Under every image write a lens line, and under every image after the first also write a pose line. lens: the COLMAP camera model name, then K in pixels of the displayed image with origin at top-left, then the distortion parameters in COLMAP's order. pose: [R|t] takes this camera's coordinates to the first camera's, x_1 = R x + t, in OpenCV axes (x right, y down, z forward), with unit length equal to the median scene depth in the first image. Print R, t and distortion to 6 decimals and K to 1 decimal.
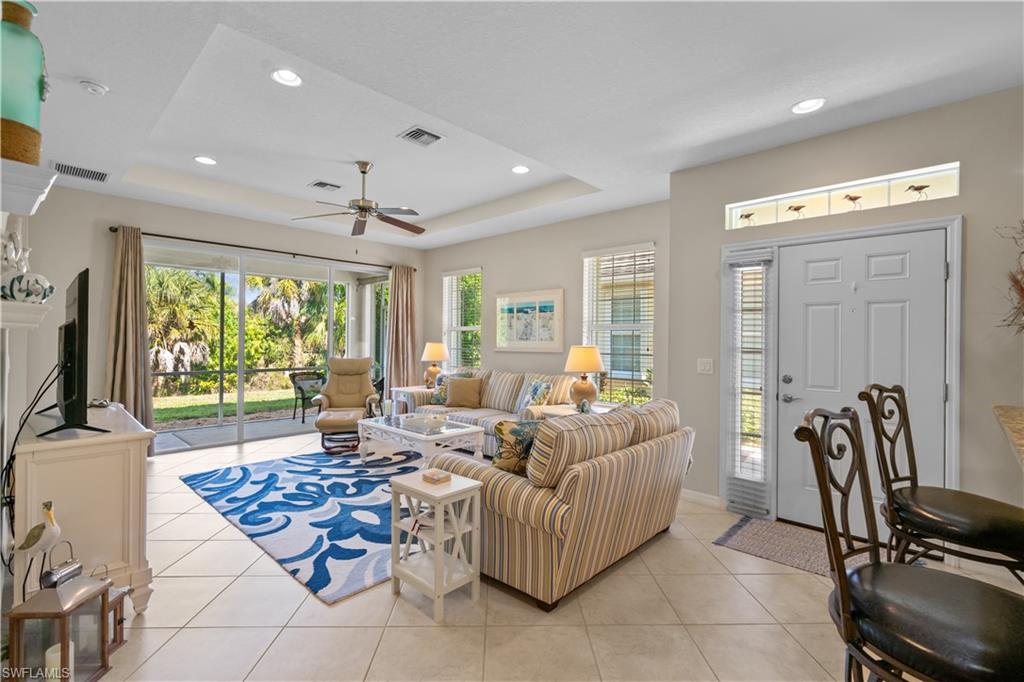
lens RADIAL K [[464.5, 0, 509.6], [0, 464.5, 340.8], [0, 0, 1]] dist [-0.013136, 0.006732]
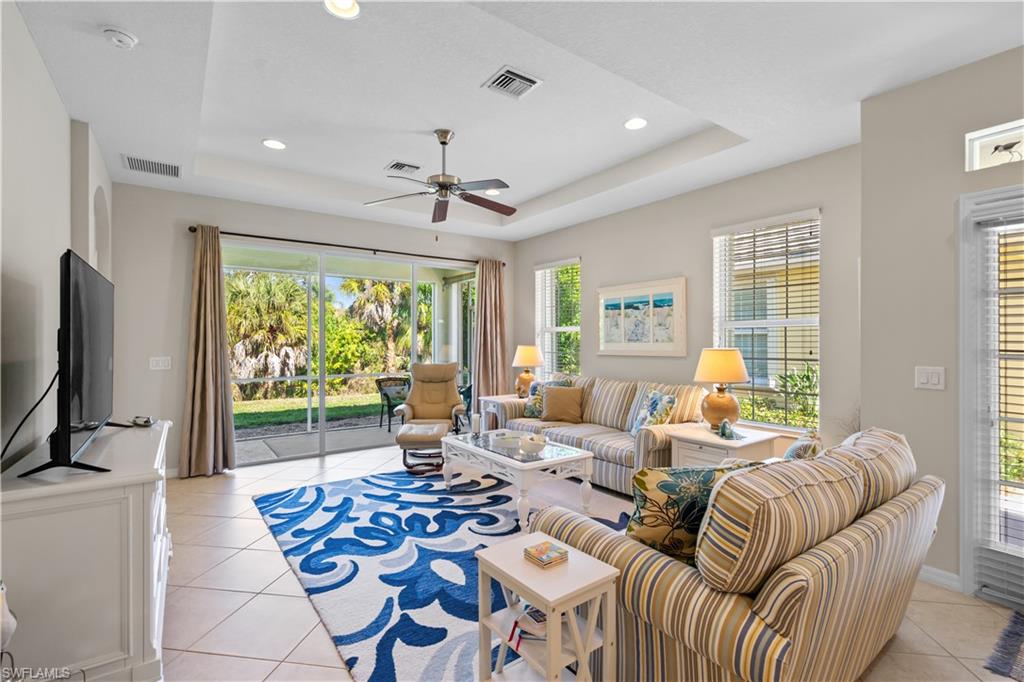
lens RADIAL K [[464.5, 0, 512.6], [0, 464.5, 346.9], [0, 0, 1]] dist [-0.013136, 0.006732]
pose [[0.984141, -0.008324, -0.177192, -0.047235], [0.010020, 0.999912, 0.008679, -0.002030], [0.177104, -0.010317, 0.984138, 0.194499]]
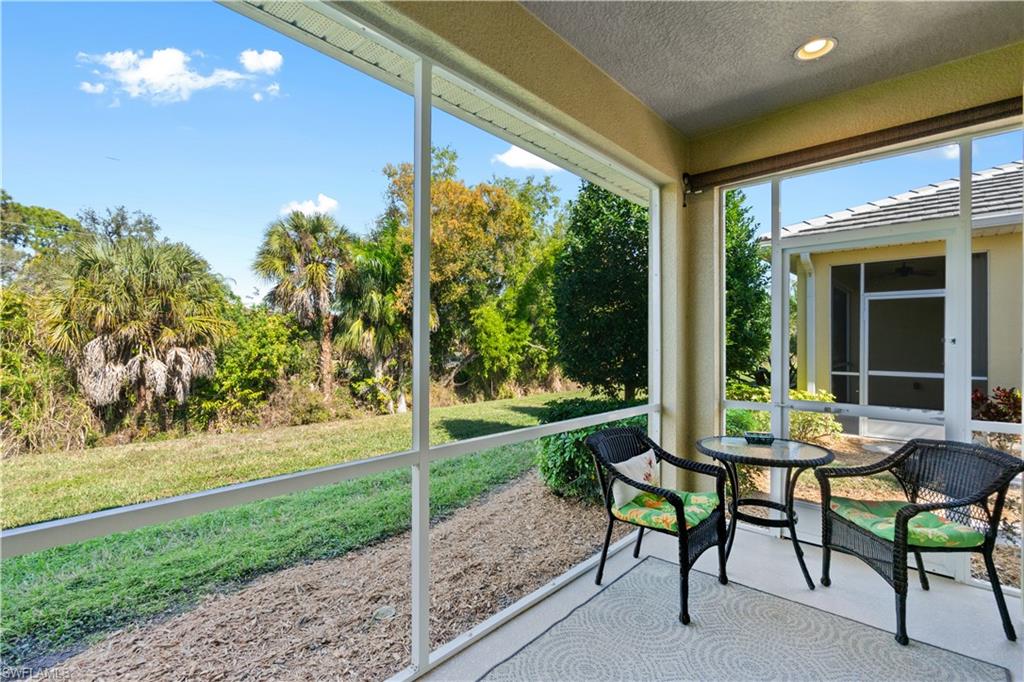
lens RADIAL K [[464.5, 0, 504.6], [0, 464.5, 342.3], [0, 0, 1]] dist [-0.013136, 0.006732]
pose [[0.999941, -0.007868, 0.007476, -1.001292], [0.007915, 0.999949, -0.006228, 0.018627], [-0.007427, 0.006287, 0.999953, 1.348014]]
